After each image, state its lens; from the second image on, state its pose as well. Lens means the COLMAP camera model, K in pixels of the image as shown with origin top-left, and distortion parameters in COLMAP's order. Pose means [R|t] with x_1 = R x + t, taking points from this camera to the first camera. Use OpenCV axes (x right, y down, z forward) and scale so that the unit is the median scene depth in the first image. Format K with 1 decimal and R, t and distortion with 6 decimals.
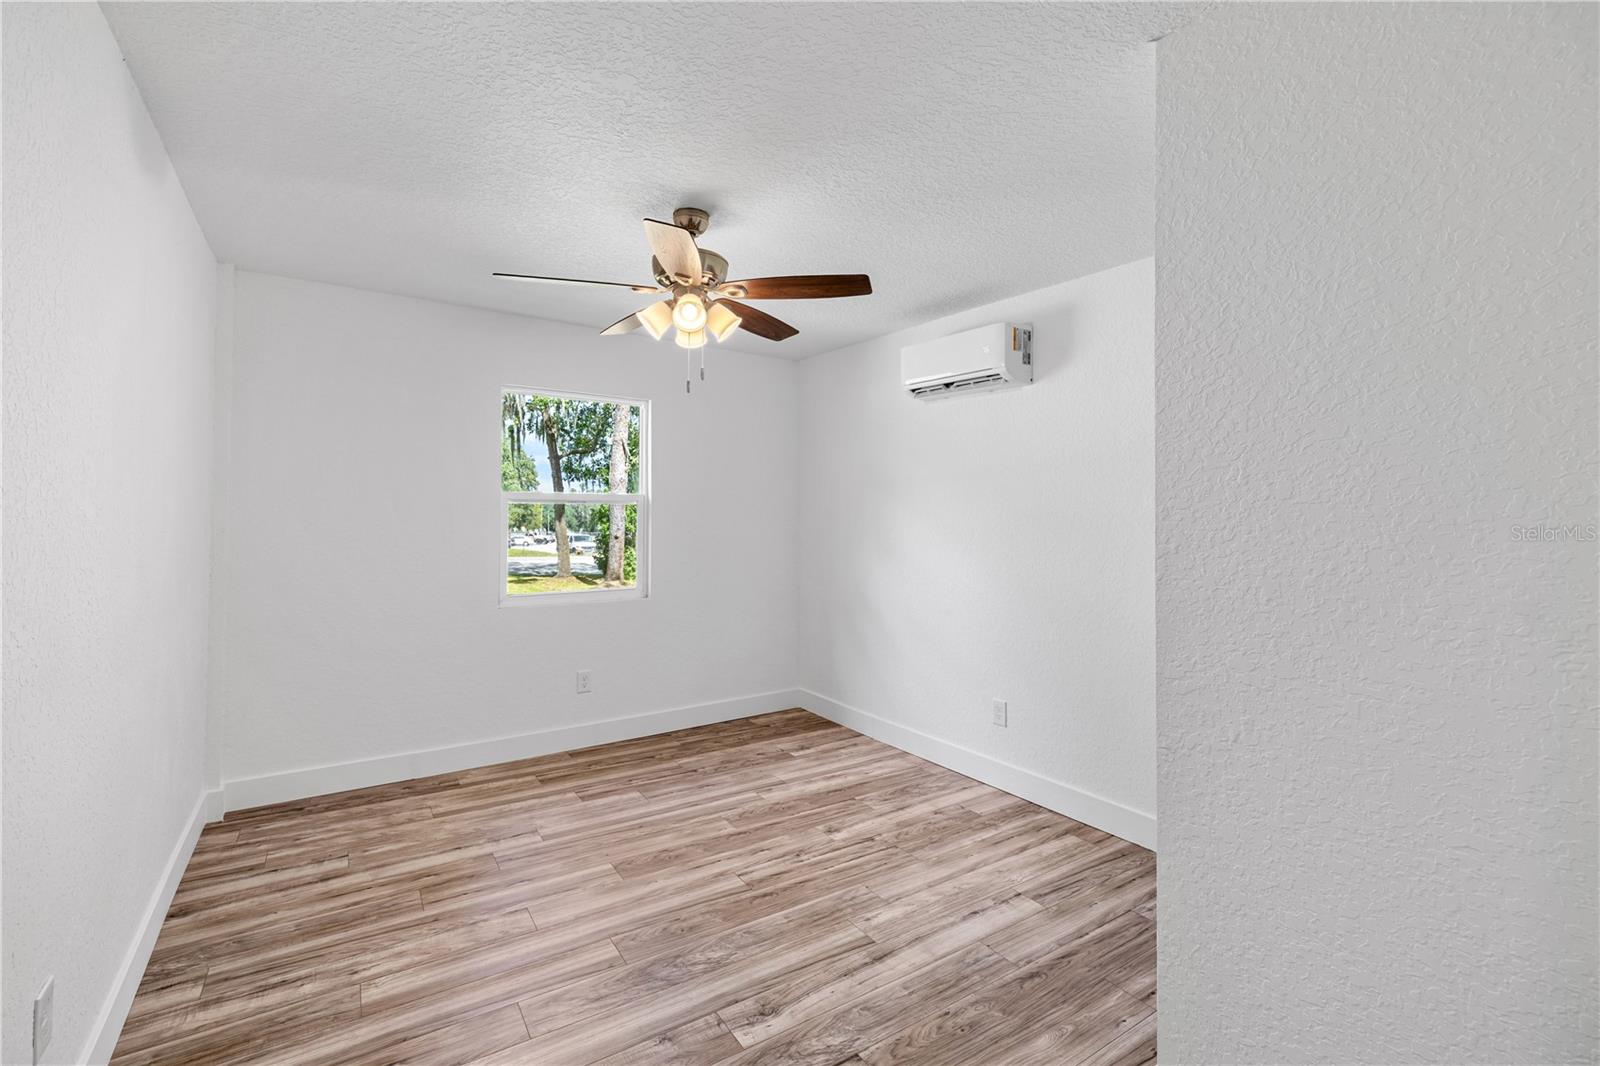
lens RADIAL K [[685.4, 0, 799.9], [0, 685.4, 525.7], [0, 0, 1]] dist [-0.002371, 0.000055]
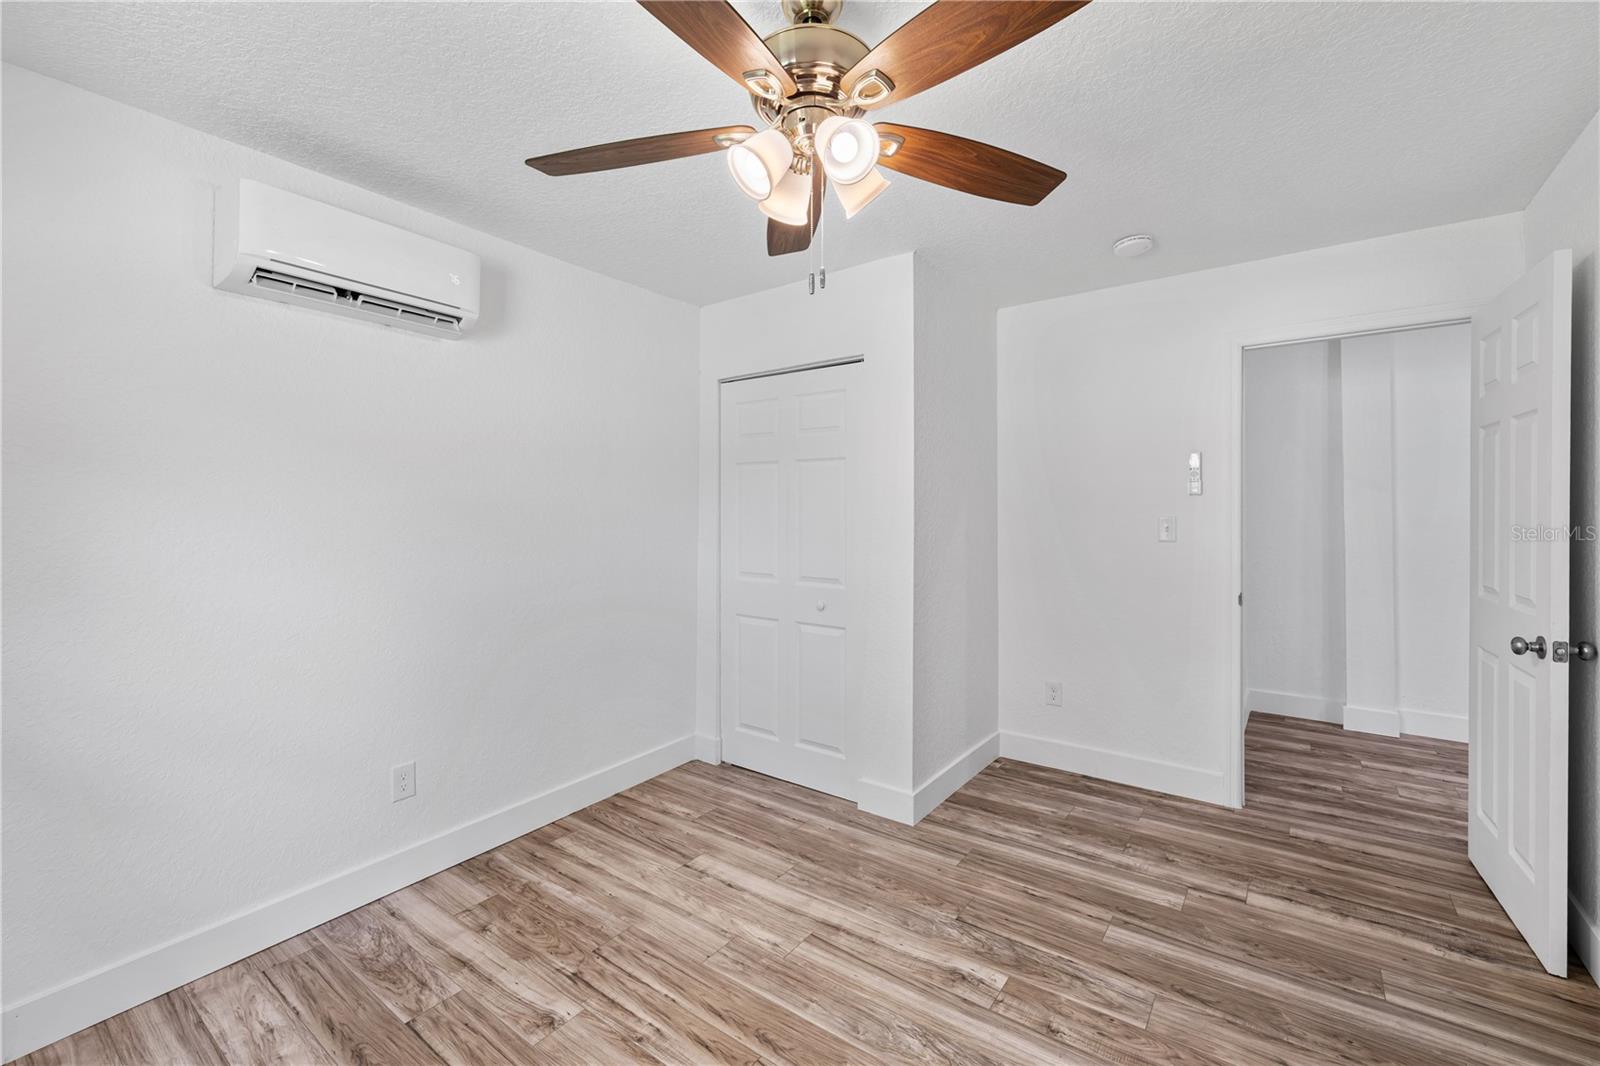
lens RADIAL K [[685.4, 0, 783.2], [0, 685.4, 503.7], [0, 0, 1]] dist [-0.002371, 0.000055]
pose [[-0.328100, 0.003403, 0.944637, -0.718638], [0.020567, 0.999782, 0.003542, -0.012118], [-0.944419, 0.020591, -0.328099, 1.200441]]
